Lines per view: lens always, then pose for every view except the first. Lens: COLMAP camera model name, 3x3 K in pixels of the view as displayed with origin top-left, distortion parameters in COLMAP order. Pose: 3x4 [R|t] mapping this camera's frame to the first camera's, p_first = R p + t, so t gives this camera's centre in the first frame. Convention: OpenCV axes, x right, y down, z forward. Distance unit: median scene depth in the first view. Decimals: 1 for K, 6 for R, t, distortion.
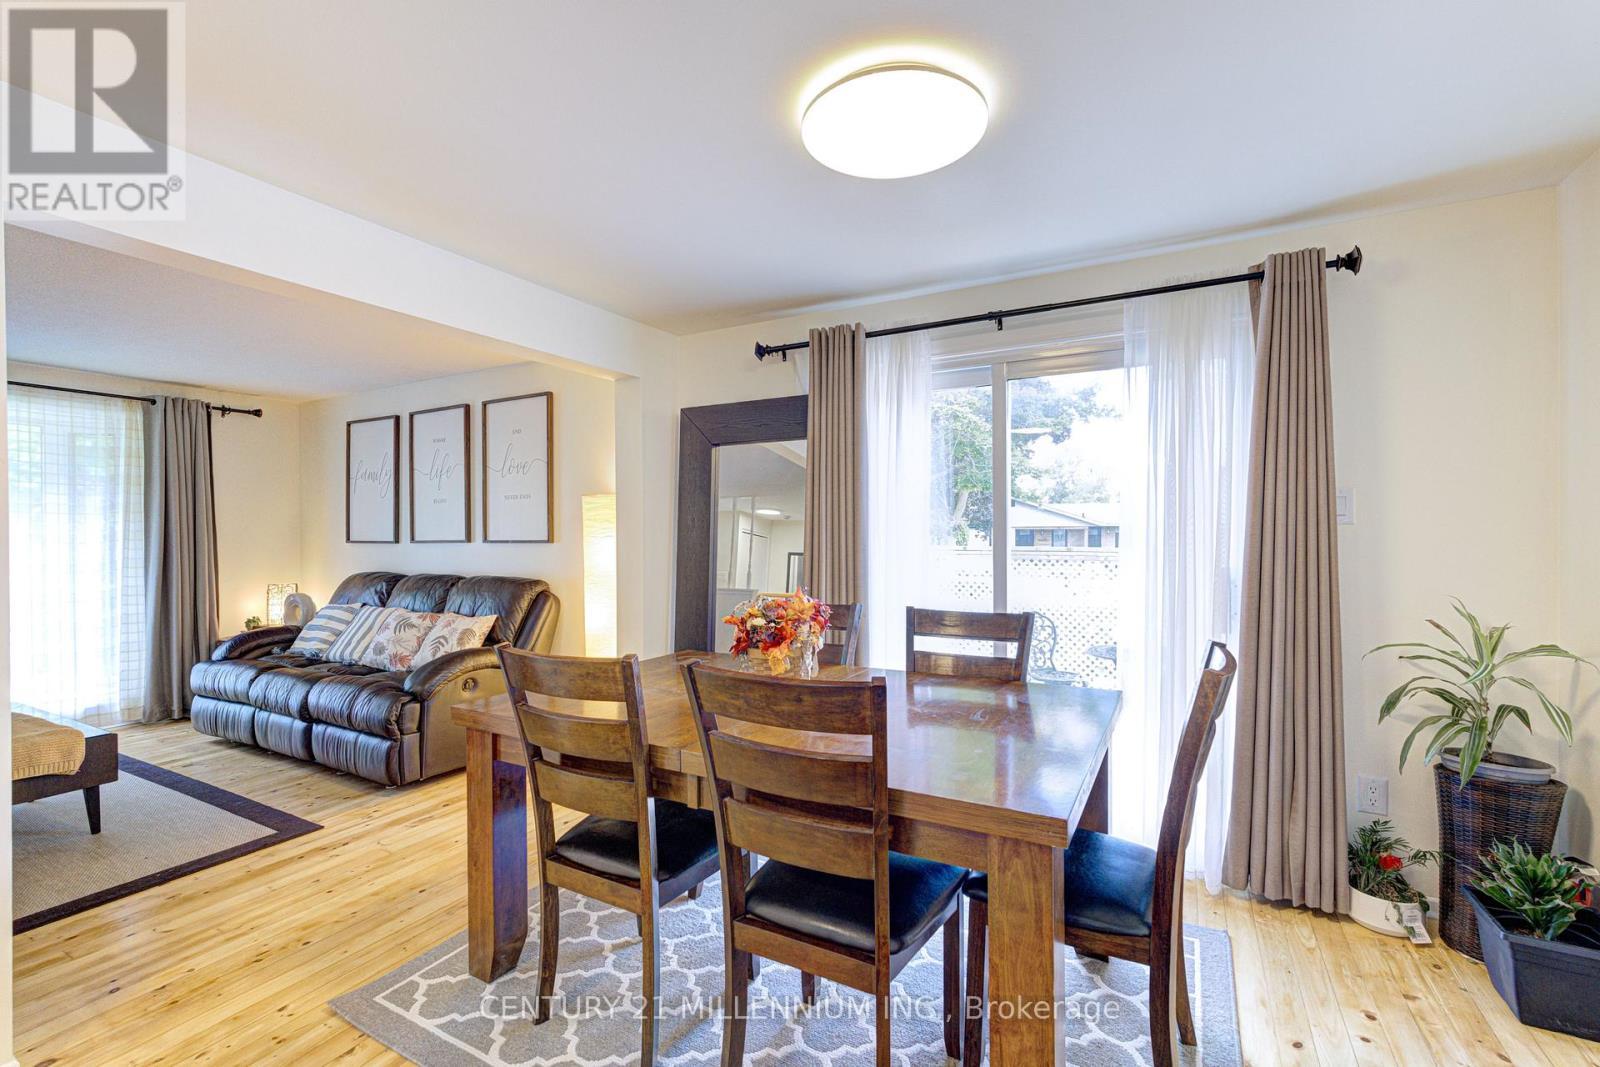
lens RADIAL K [[695.3, 0, 798.1], [0, 695.3, 537.9], [0, 0, 1]] dist [-0.001976, 0.000027]
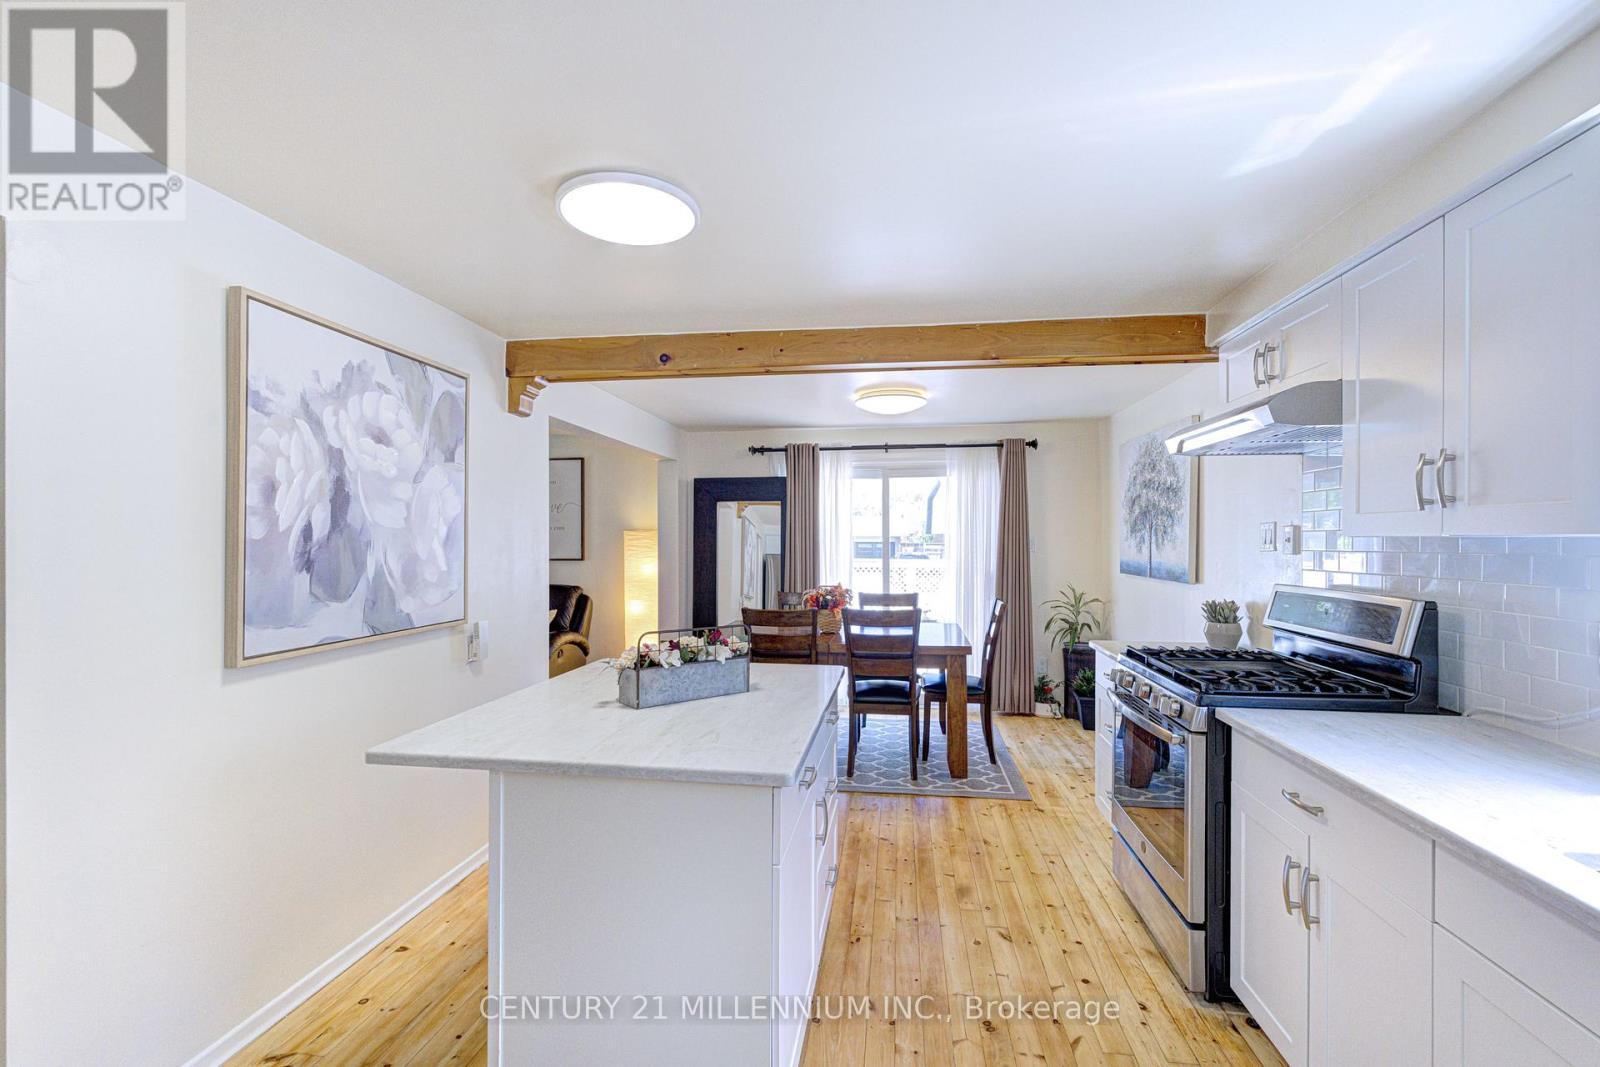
lens RADIAL K [[695.3, 0, 798.1], [0, 695.3, 537.9], [0, 0, 1]] dist [-0.001976, 0.000027]
pose [[0.934736, 0.003085, 0.355329, -0.699348], [0.000325, 0.999954, -0.009535, -0.040382], [-0.355342, 0.009028, 0.934693, -0.814116]]
